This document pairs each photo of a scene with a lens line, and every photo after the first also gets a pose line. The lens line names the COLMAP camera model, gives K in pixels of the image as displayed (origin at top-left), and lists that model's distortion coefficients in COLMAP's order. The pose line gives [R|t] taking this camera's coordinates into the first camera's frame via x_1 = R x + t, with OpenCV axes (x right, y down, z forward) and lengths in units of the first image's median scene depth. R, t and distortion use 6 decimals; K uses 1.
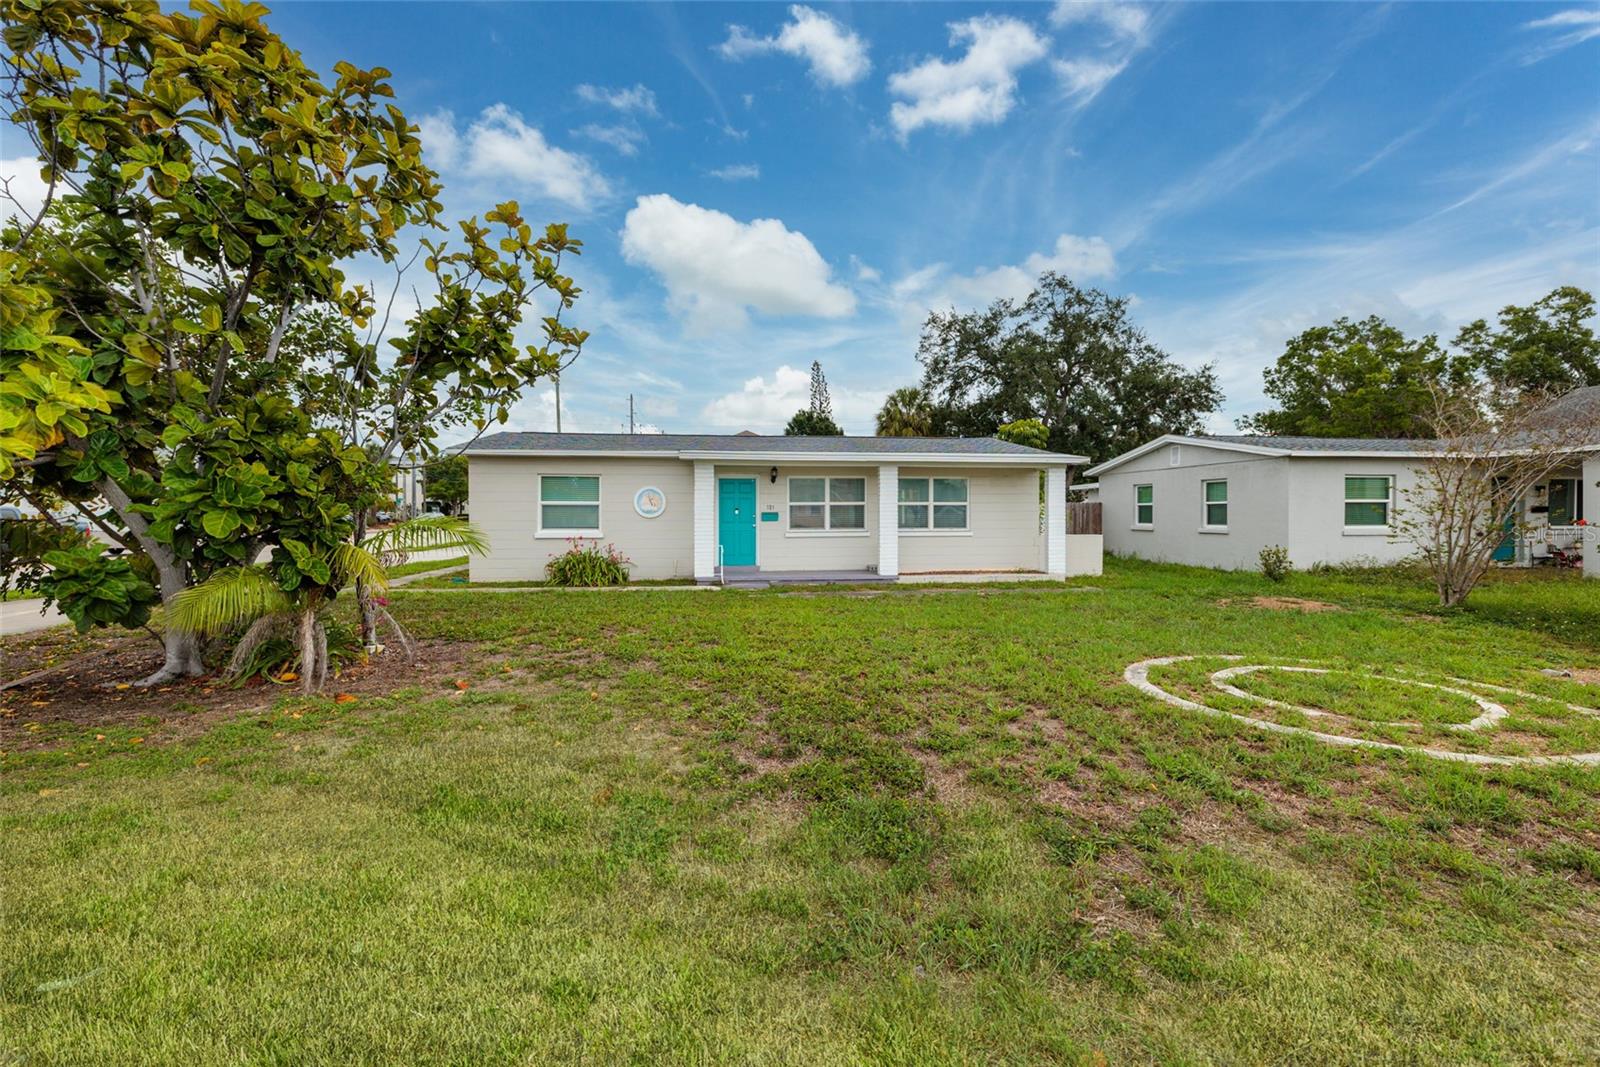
lens RADIAL K [[737.2, 0, 800.0], [0, 737.2, 533.5], [0, 0, 1]] dist [0.024426, -0.015736]
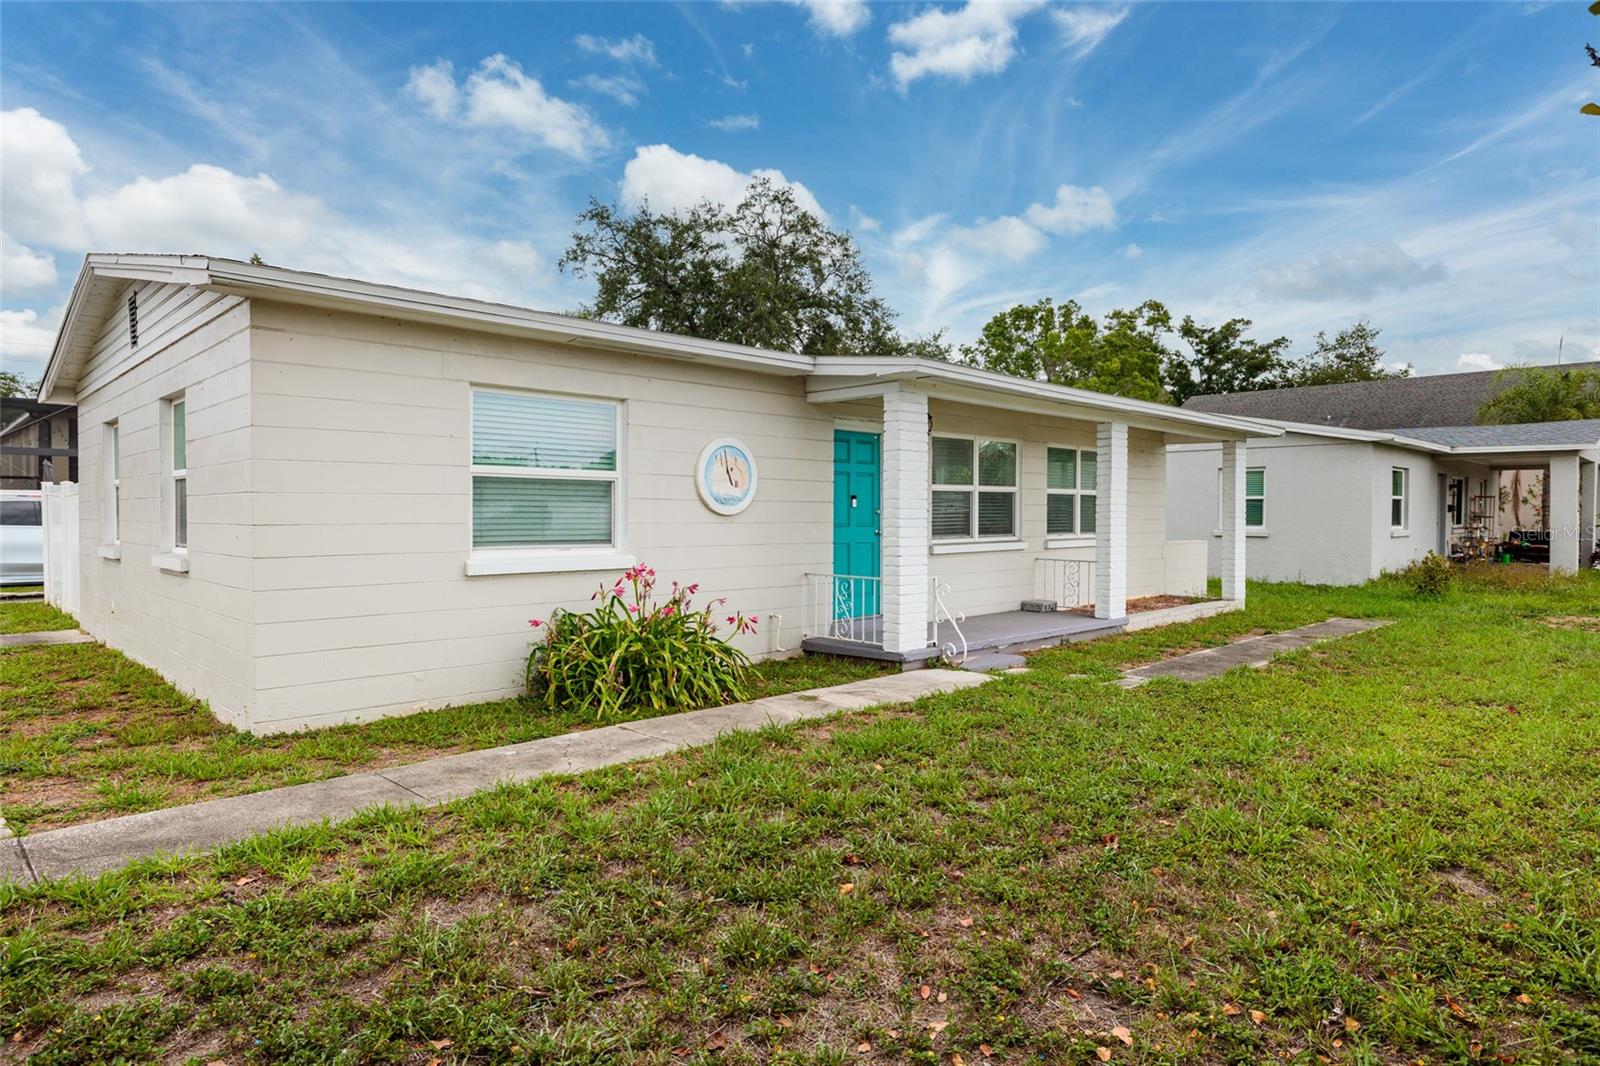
lens RADIAL K [[964.5, 0, 817.9], [0, 964.5, 528.0], [0, 0, 1]] dist [0.024024, -0.000133]
pose [[0.786745, -0.005560, 0.617253, -0.462040], [0.013120, 0.999884, -0.007717, -0.008525], [-0.617139, 0.014170, 0.786727, 0.512216]]
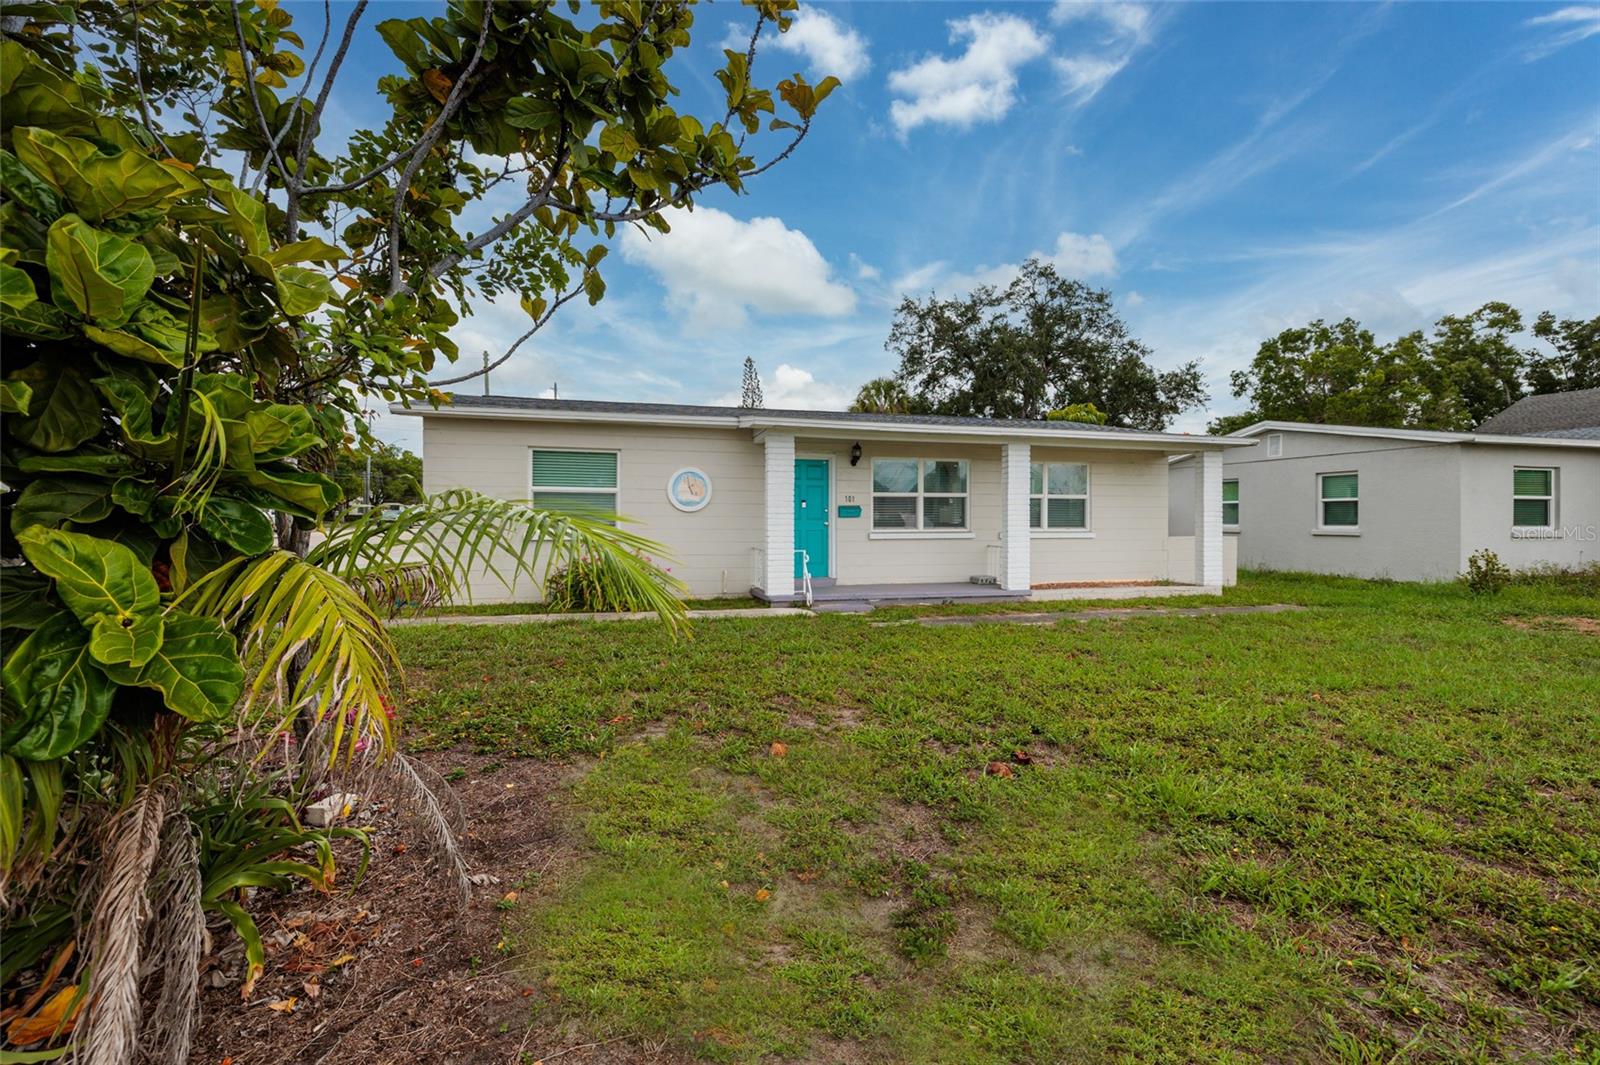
lens RADIAL K [[728.1, 0, 800.0], [0, 728.1, 532.5], [0, 0, 1]] dist [0.004804, 0.000623]
pose [[0.990954, 0.001995, 0.134184, -0.178910], [-0.000994, 0.999971, -0.007528, 0.003656], [-0.134195, 0.007326, 0.990928, 0.272265]]
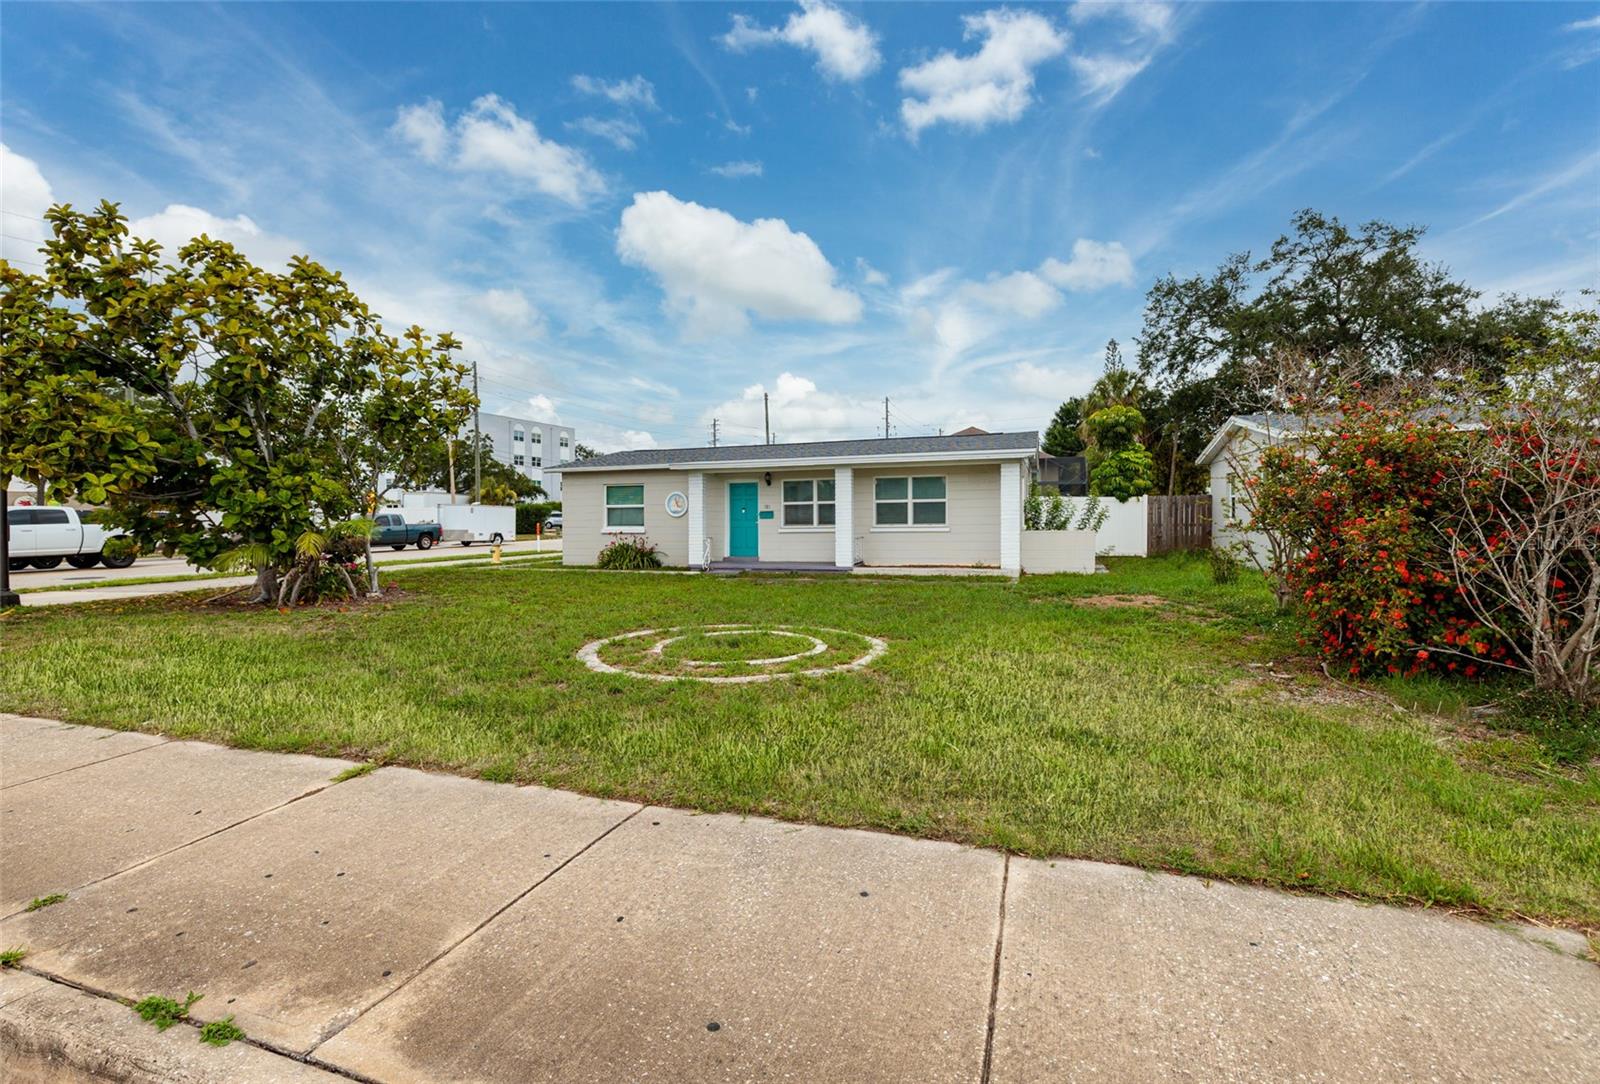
lens RADIAL K [[770.6, 0, 800.0], [0, 770.6, 542.0], [0, 0, 1]] dist [0.030862, -0.000138]
pose [[0.889104, 0.005812, -0.457668, 0.542900], [-0.000155, 0.999923, 0.012398, 0.004822], [0.457705, -0.010953, 0.889037, -0.064118]]
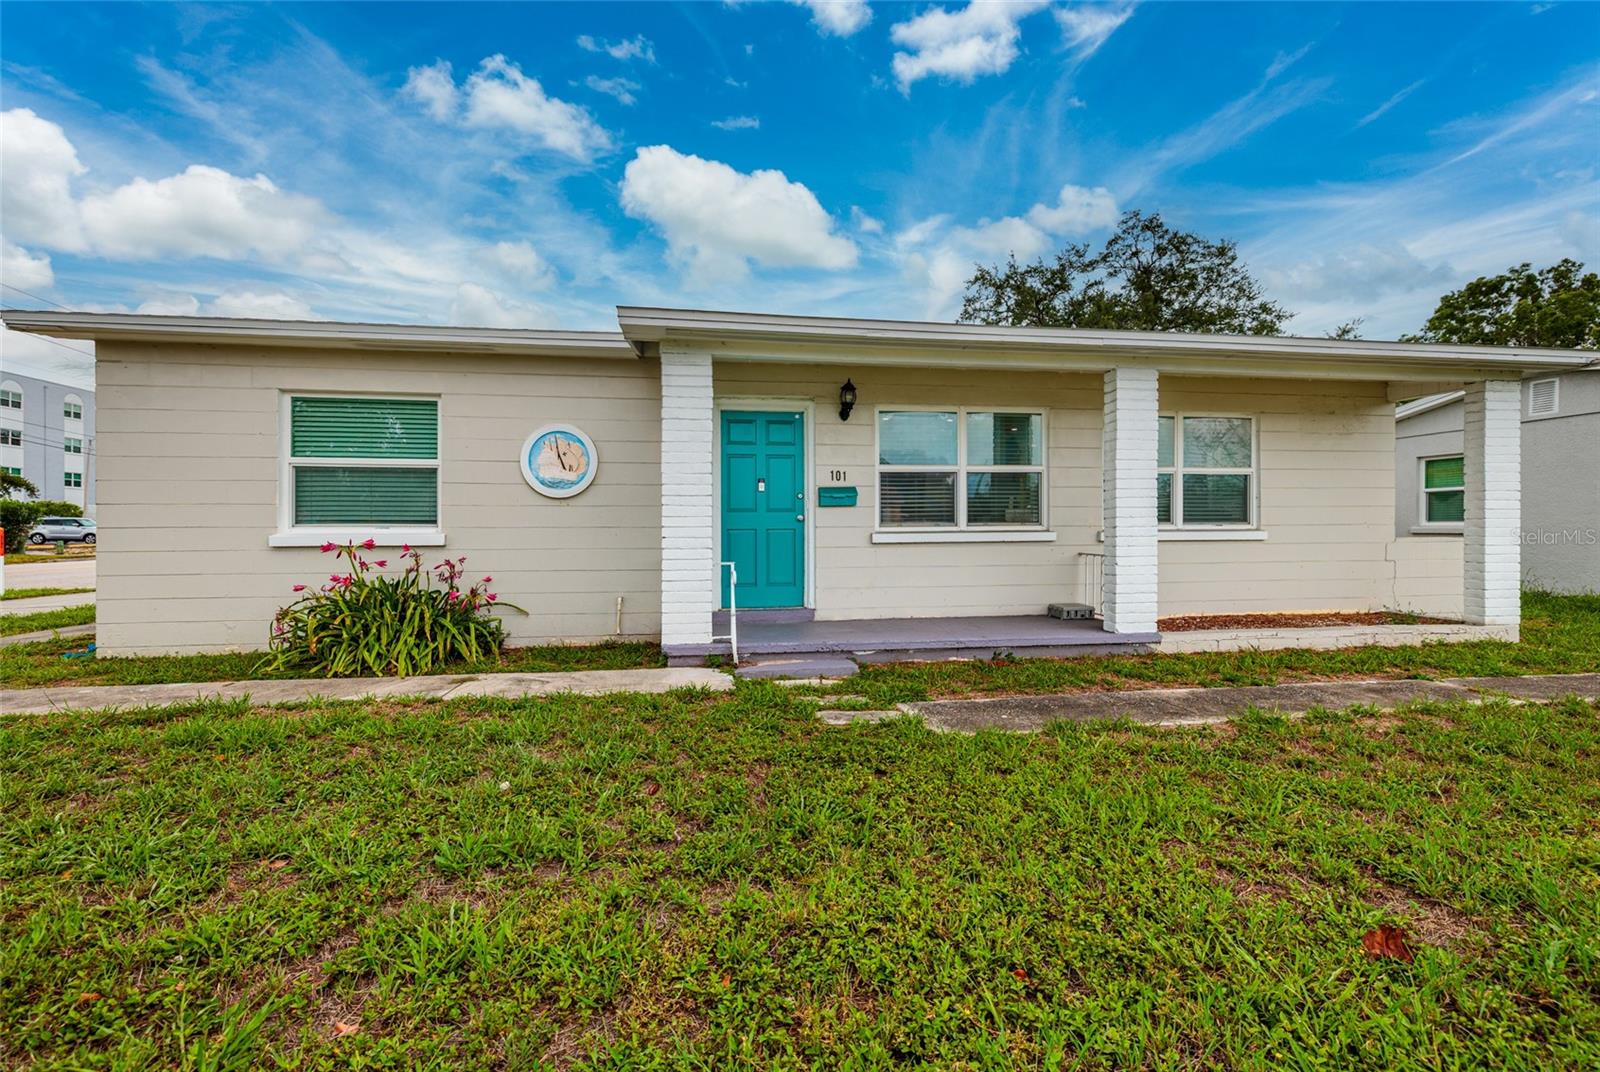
lens RADIAL K [[728.1, 0, 800.0], [0, 728.1, 536.0], [0, 0, 1]] dist [0.004804, 0.000623]
pose [[0.999859, -0.002973, 0.016502, -0.067024], [0.003296, 0.999803, -0.019583, 0.008667], [-0.016440, 0.019635, 0.999672, 0.540204]]
